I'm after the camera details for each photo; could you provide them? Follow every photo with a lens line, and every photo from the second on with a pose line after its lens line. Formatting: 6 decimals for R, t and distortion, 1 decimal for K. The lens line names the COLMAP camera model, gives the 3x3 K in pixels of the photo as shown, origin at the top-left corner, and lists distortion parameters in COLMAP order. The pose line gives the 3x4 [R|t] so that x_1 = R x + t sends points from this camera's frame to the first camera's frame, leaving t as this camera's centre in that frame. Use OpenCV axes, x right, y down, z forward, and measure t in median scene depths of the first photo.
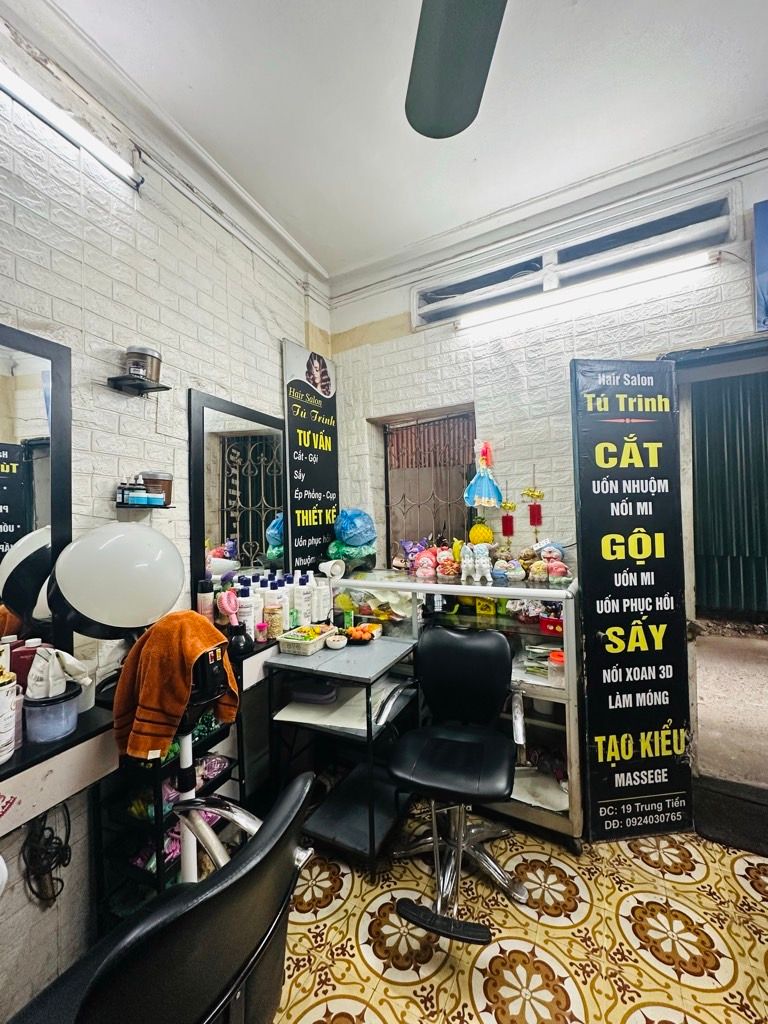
lens RADIAL K [[406.7, 0, 384.0], [0, 406.7, 512.0], [0, 0, 1]] dist [-0.000791, 0.000310]
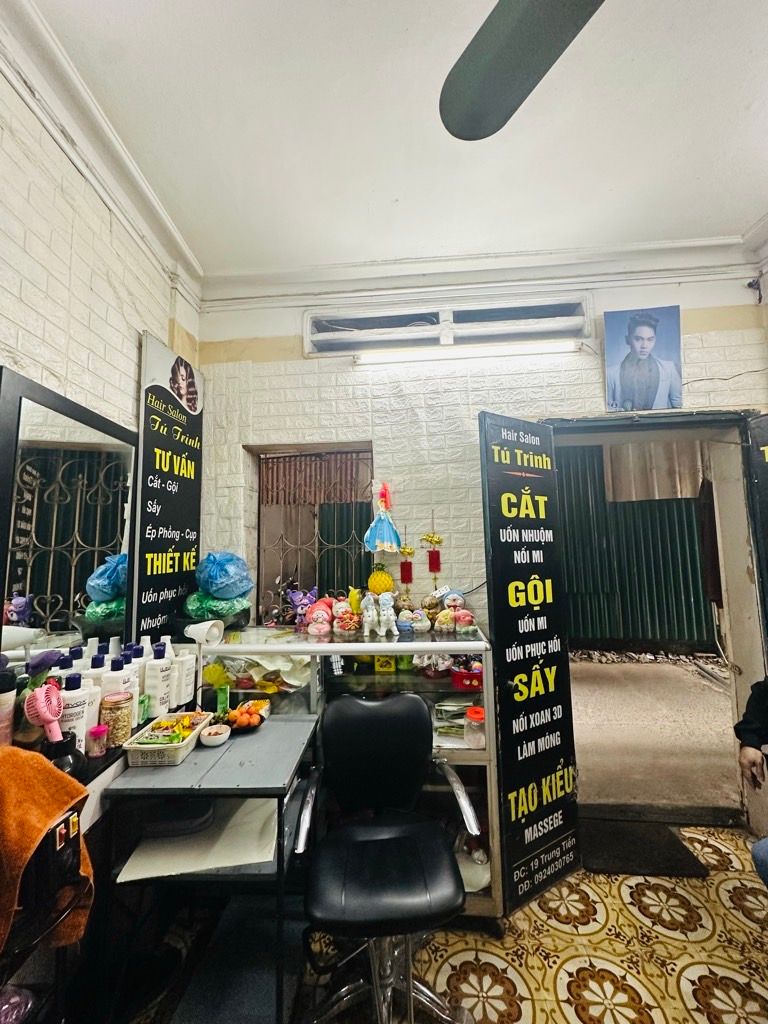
lens RADIAL K [[406.7, 0, 384.0], [0, 406.7, 512.0], [0, 0, 1]] dist [-0.000791, 0.000310]
pose [[0.911070, 0.049530, 0.409267, -0.150098], [-0.010322, 0.995186, -0.097460, -0.014447], [-0.412123, 0.084569, 0.907195, 0.159337]]
